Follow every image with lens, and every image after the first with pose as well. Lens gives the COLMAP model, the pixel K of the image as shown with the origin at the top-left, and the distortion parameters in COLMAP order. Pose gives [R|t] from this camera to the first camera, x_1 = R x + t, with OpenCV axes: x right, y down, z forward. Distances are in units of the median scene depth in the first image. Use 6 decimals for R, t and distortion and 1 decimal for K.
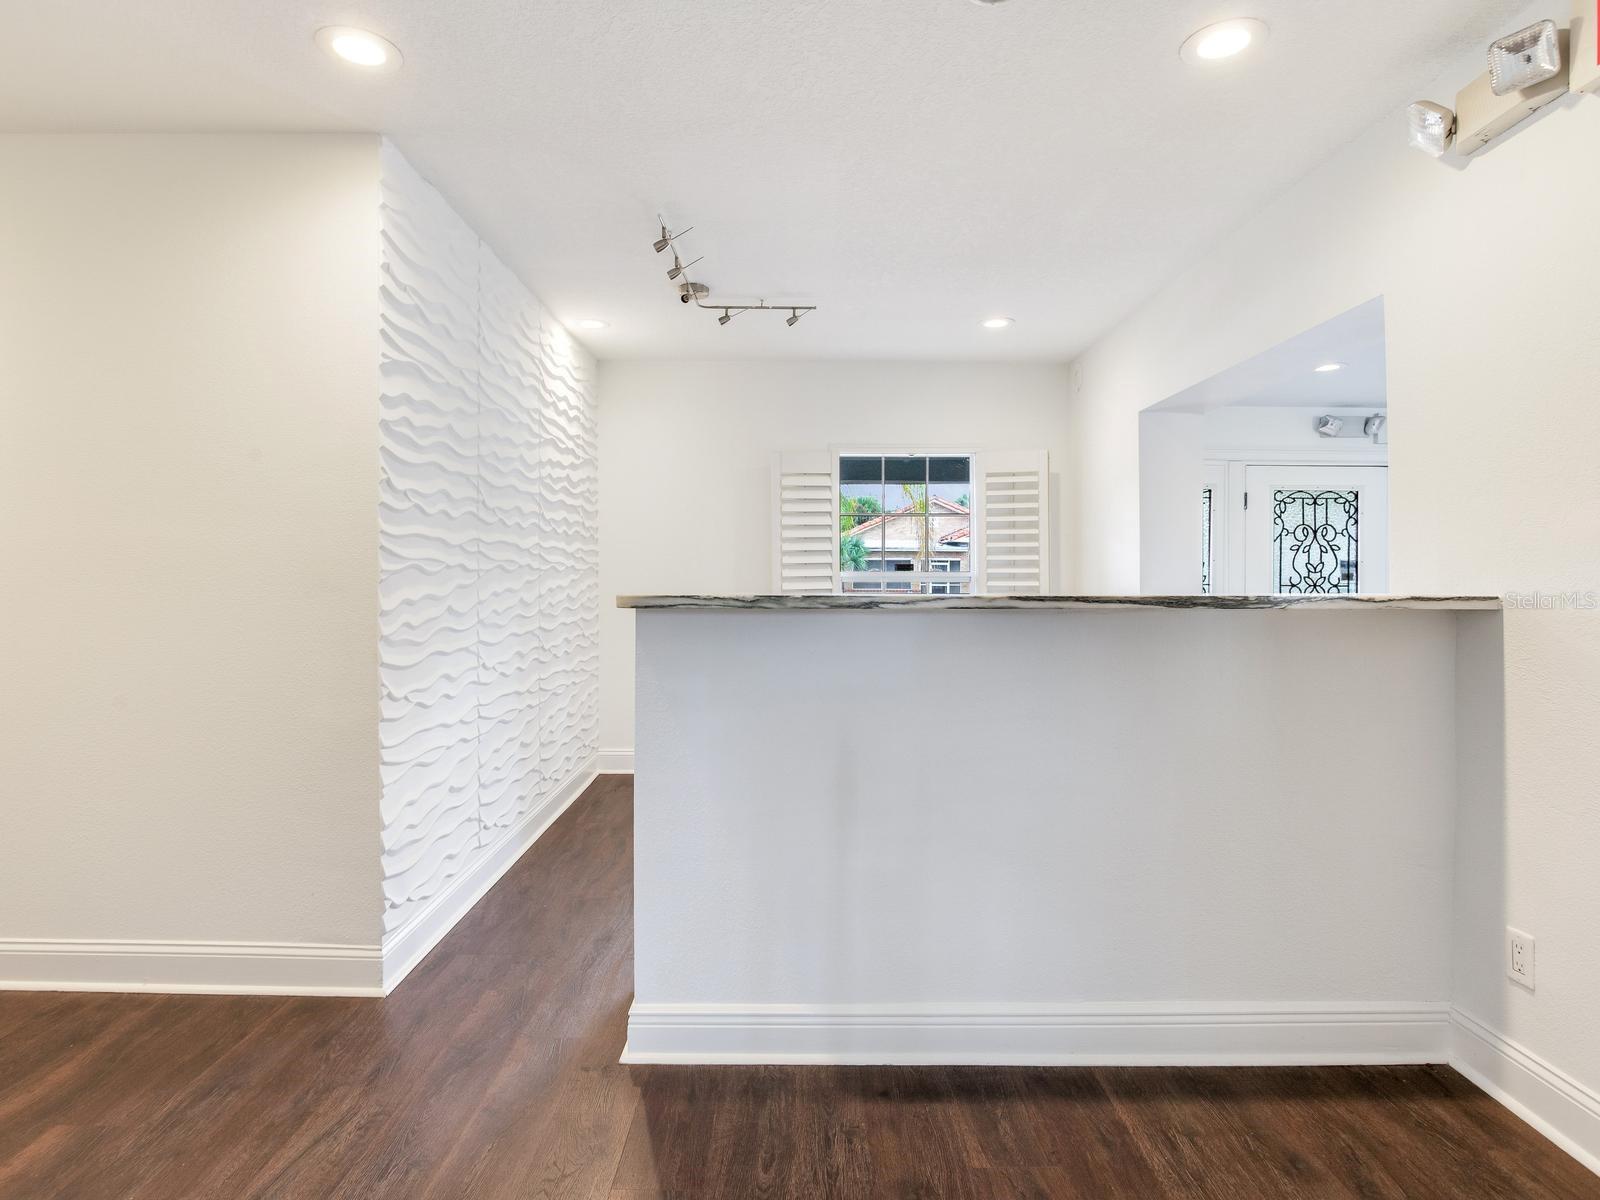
lens RADIAL K [[919.4, 0, 803.4], [0, 919.4, 592.0], [0, 0, 1]] dist [-0.025640, 0.000713]
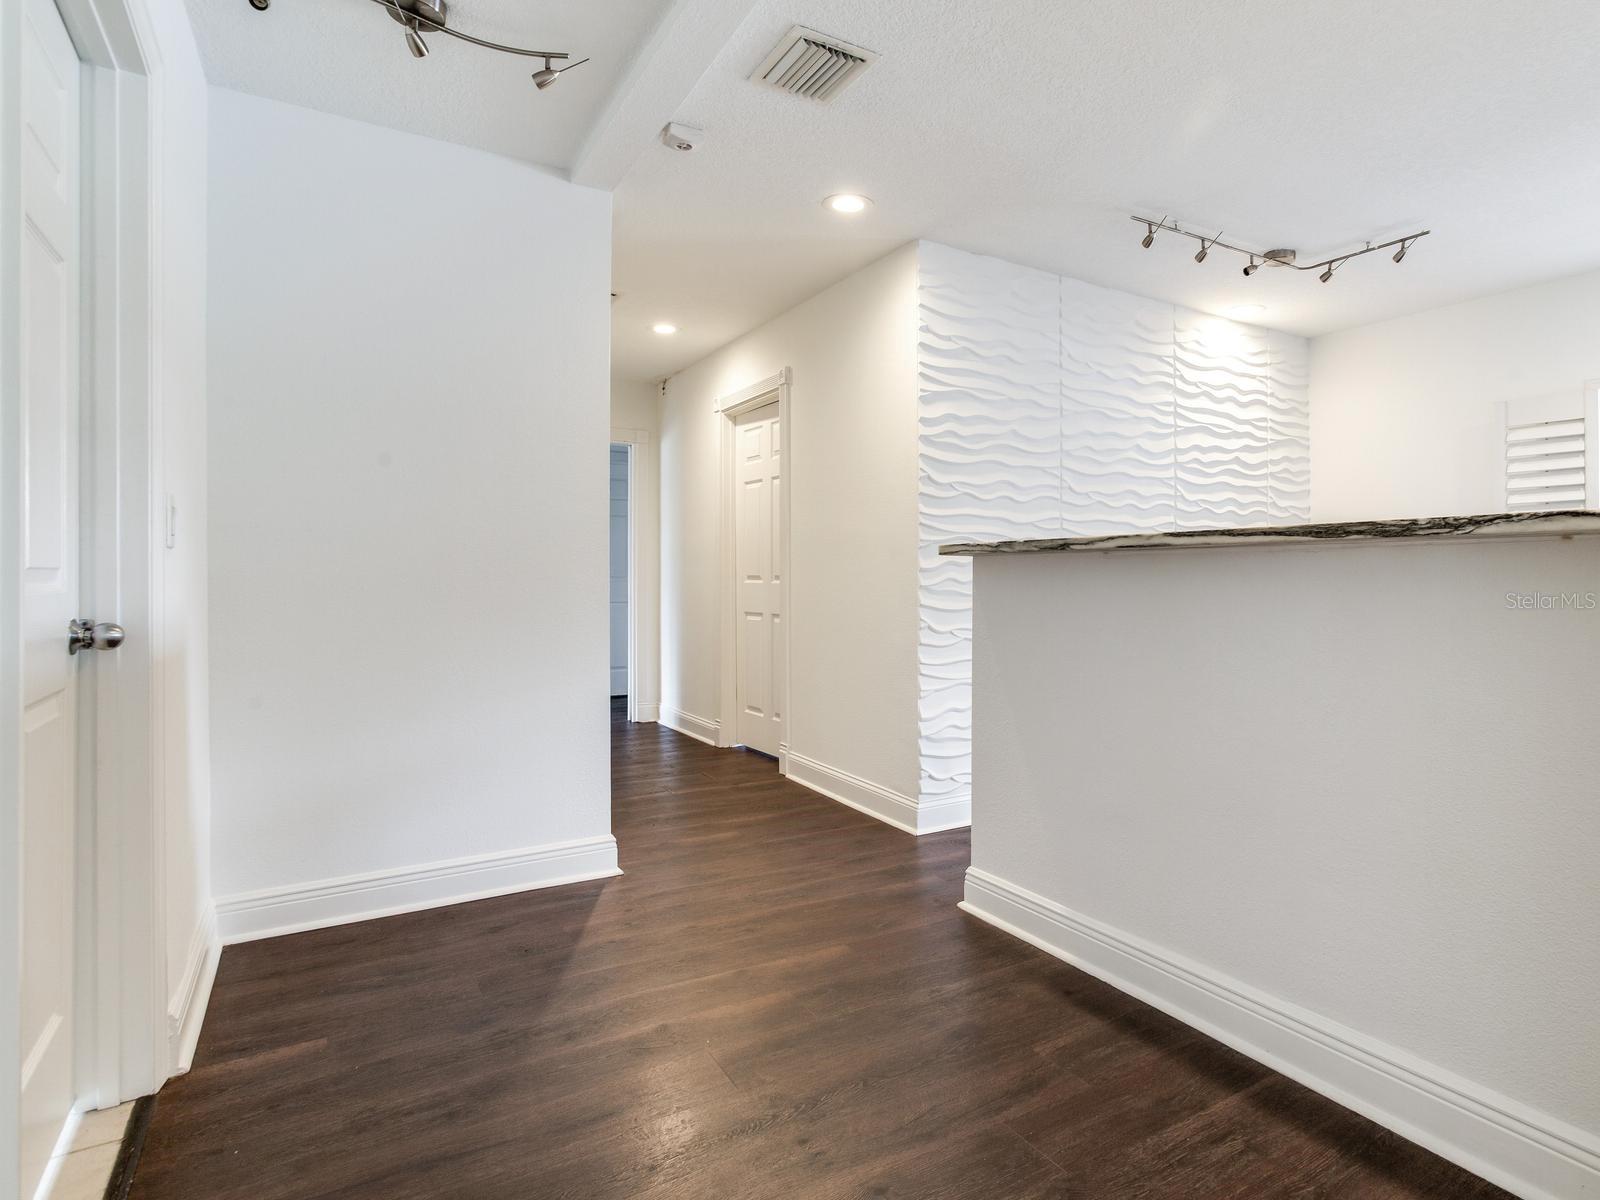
lens RADIAL K [[842.8, 0, 804.3], [0, 842.8, 591.6], [0, 0, 1]] dist [-0.035916, 0.003916]
pose [[0.523638, 0.018014, -0.851750, 0.572361], [-0.017801, 0.999789, 0.010202, 0.047393], [0.851755, 0.009820, 0.523848, 0.149849]]
